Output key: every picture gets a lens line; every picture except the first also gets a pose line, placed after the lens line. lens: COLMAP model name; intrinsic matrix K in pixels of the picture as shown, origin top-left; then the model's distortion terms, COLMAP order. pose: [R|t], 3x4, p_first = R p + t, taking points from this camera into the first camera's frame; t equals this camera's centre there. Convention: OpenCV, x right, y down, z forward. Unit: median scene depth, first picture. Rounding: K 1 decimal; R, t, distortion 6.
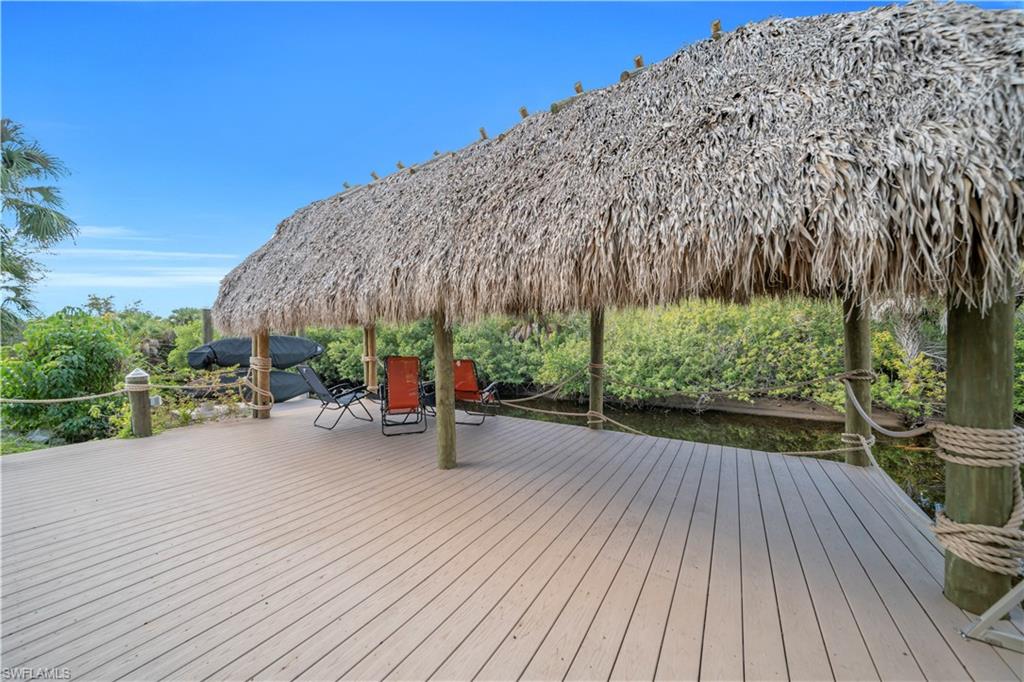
lens RADIAL K [[353.9, 0, 513.3], [0, 353.9, 347.3], [0, 0, 1]] dist [-0.001761, -0.000255]
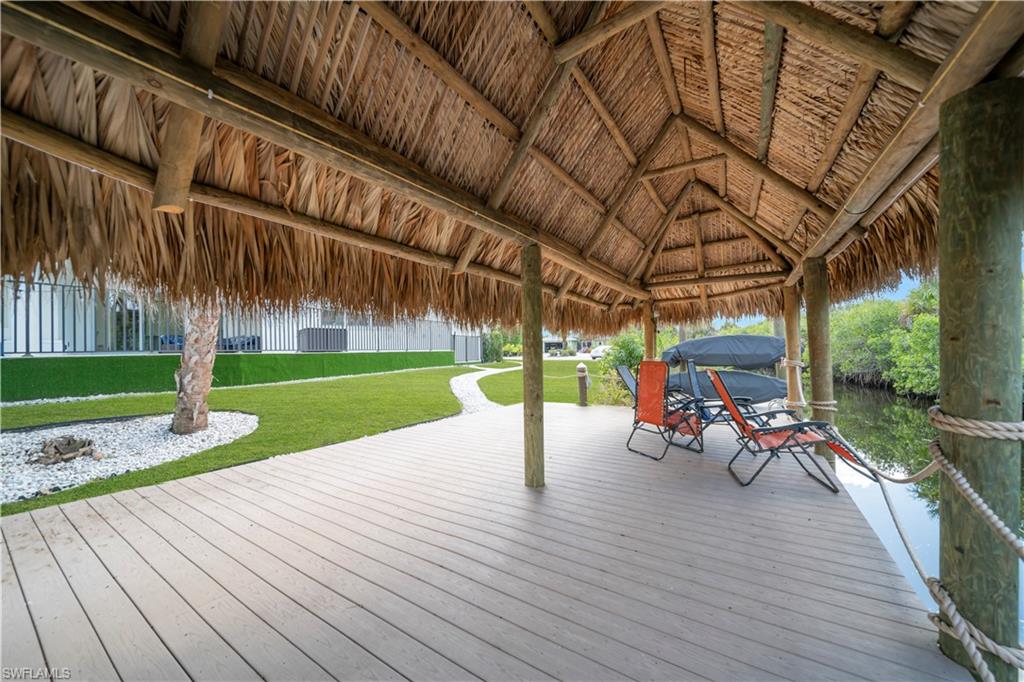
lens RADIAL K [[353.9, 0, 513.3], [0, 353.9, 347.3], [0, 0, 1]] dist [-0.001761, -0.000255]
pose [[0.000692, -0.000289, -1.000000, 0.877631], [0.007946, 0.999968, -0.000284, -0.014782], [0.999968, -0.007945, 0.000694, 1.162120]]
